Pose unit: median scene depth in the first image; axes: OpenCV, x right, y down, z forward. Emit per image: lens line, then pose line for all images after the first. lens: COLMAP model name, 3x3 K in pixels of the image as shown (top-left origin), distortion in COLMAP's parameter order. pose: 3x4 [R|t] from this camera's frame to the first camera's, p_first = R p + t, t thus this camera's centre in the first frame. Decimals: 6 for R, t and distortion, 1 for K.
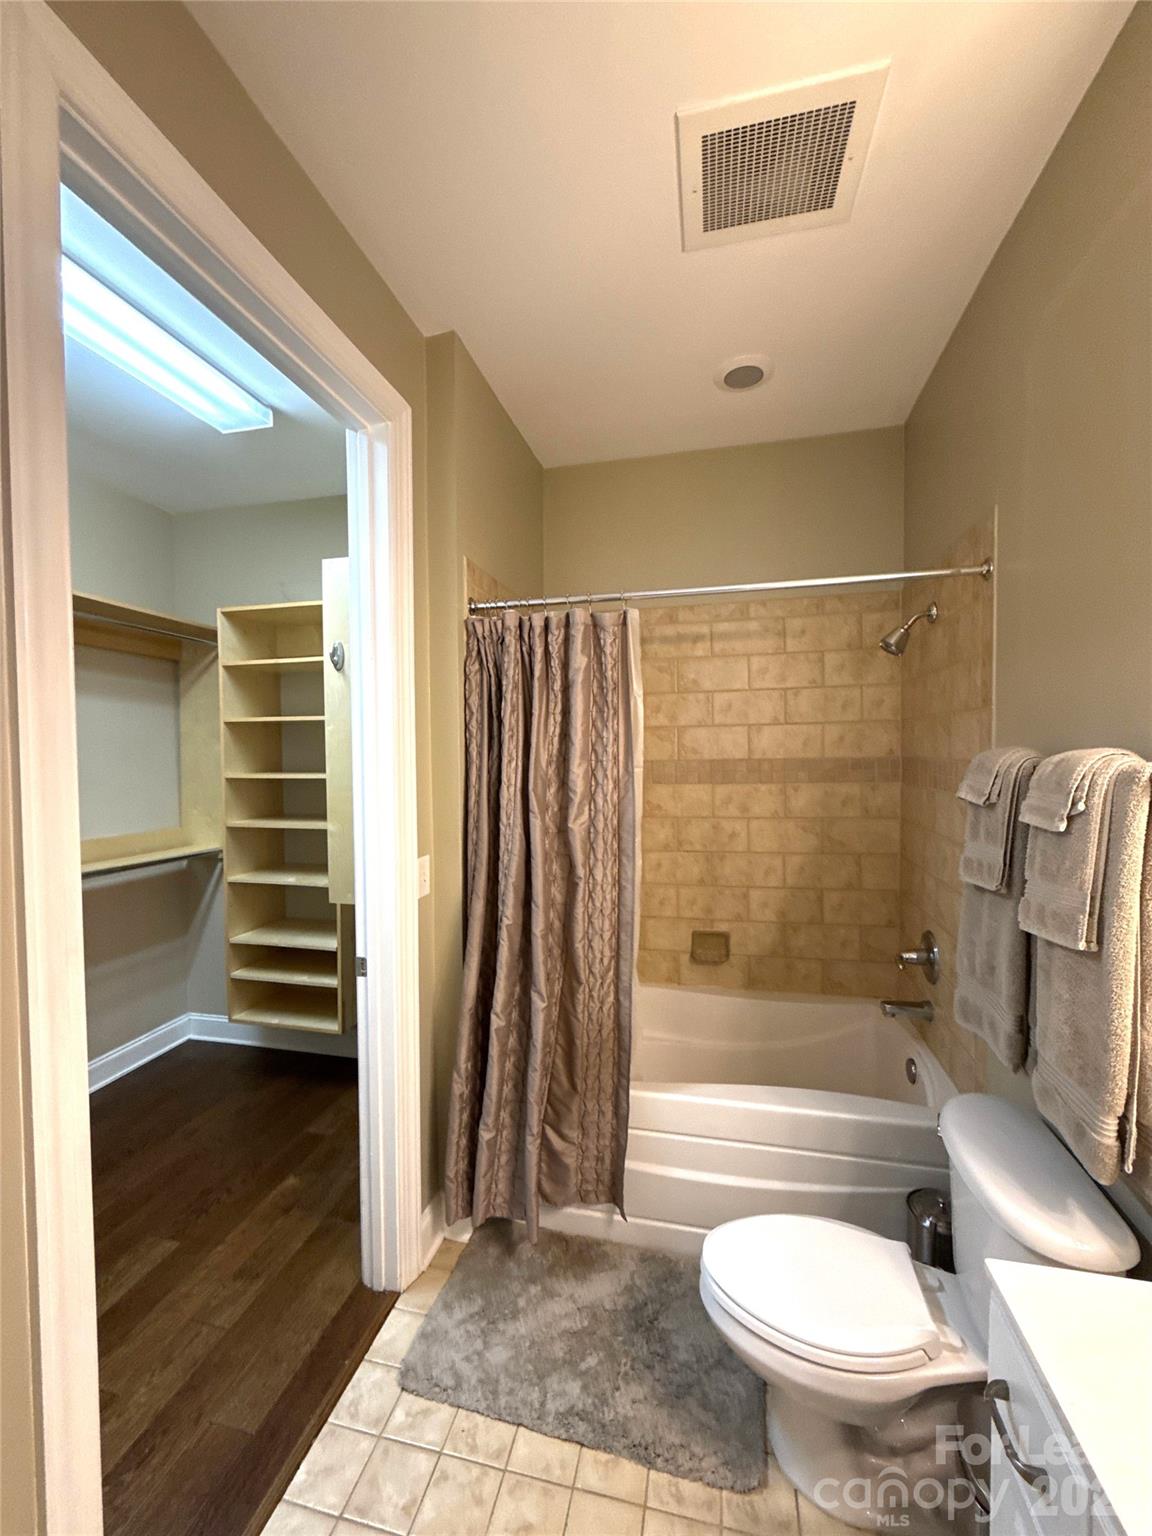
lens RADIAL K [[616.7, 0, 574.6], [0, 616.7, 770.3], [0, 0, 1]] dist [0.000438, 0.000317]
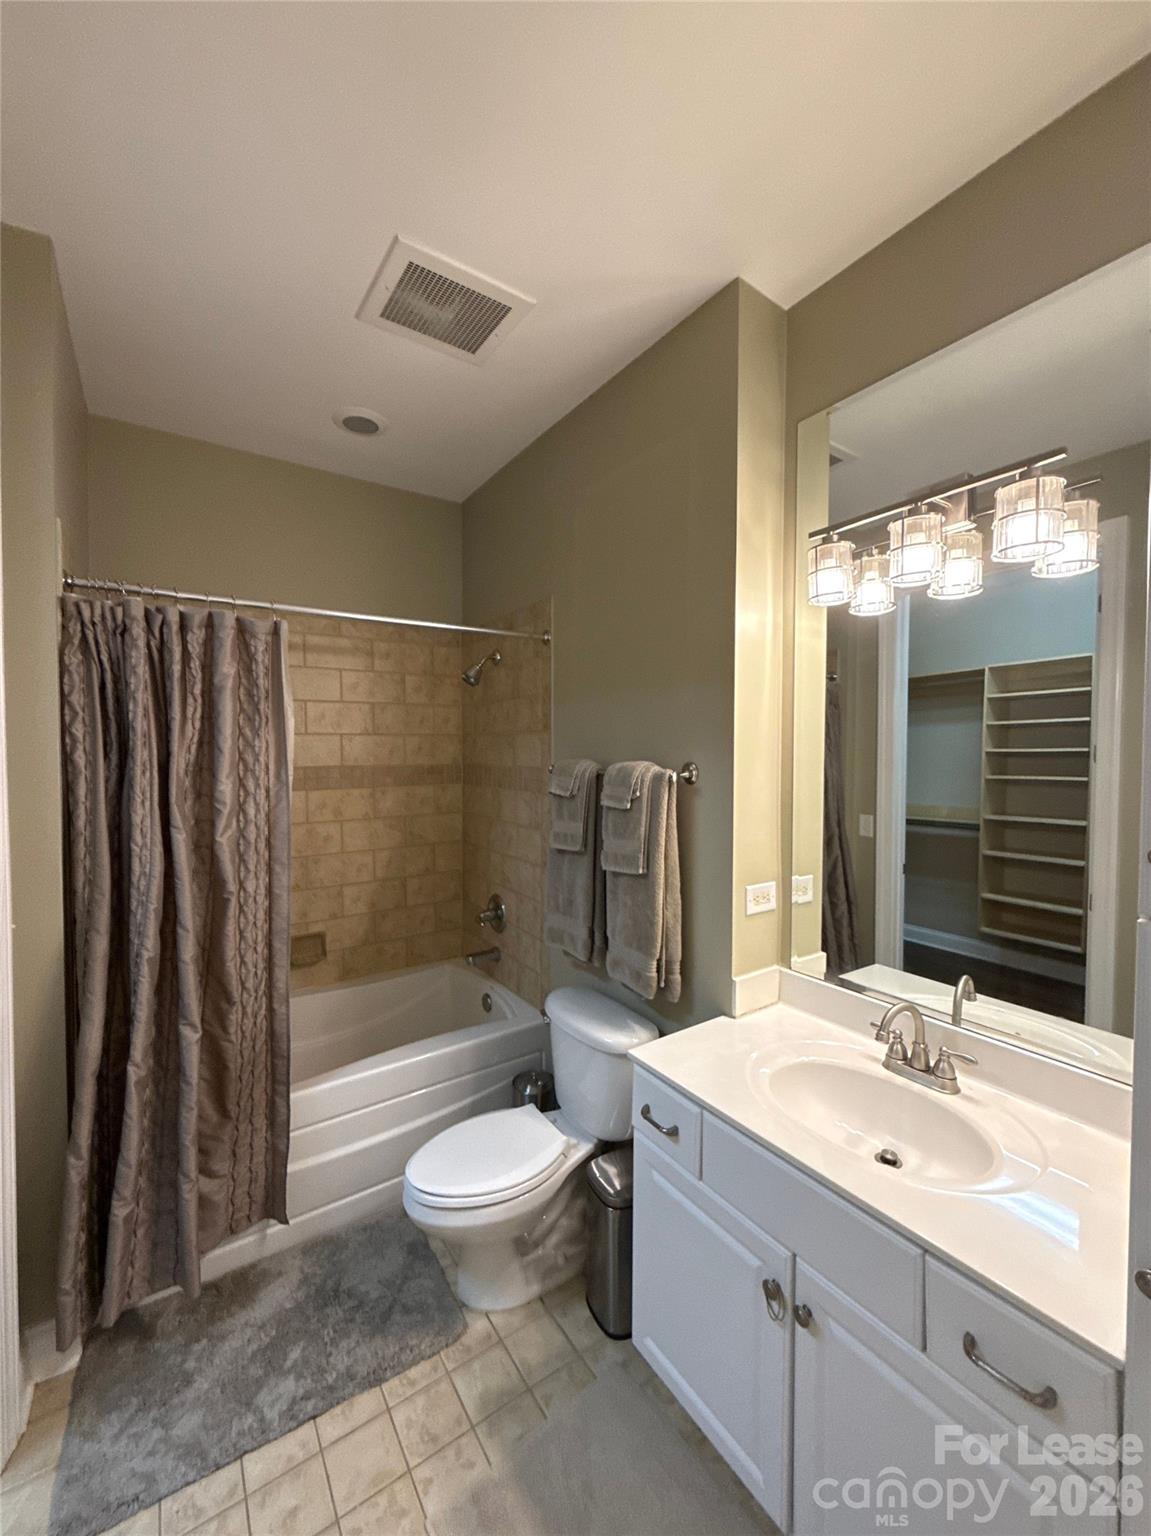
lens RADIAL K [[625.7, 0, 575.1], [0, 625.7, 769.9], [0, 0, 1]] dist [-0.000402, 0.000400]
pose [[0.672199, -0.010738, 0.740293, -0.338524], [0.015862, 0.999874, 0.000101, -0.007162], [-0.740201, 0.011675, 0.672284, -0.046061]]
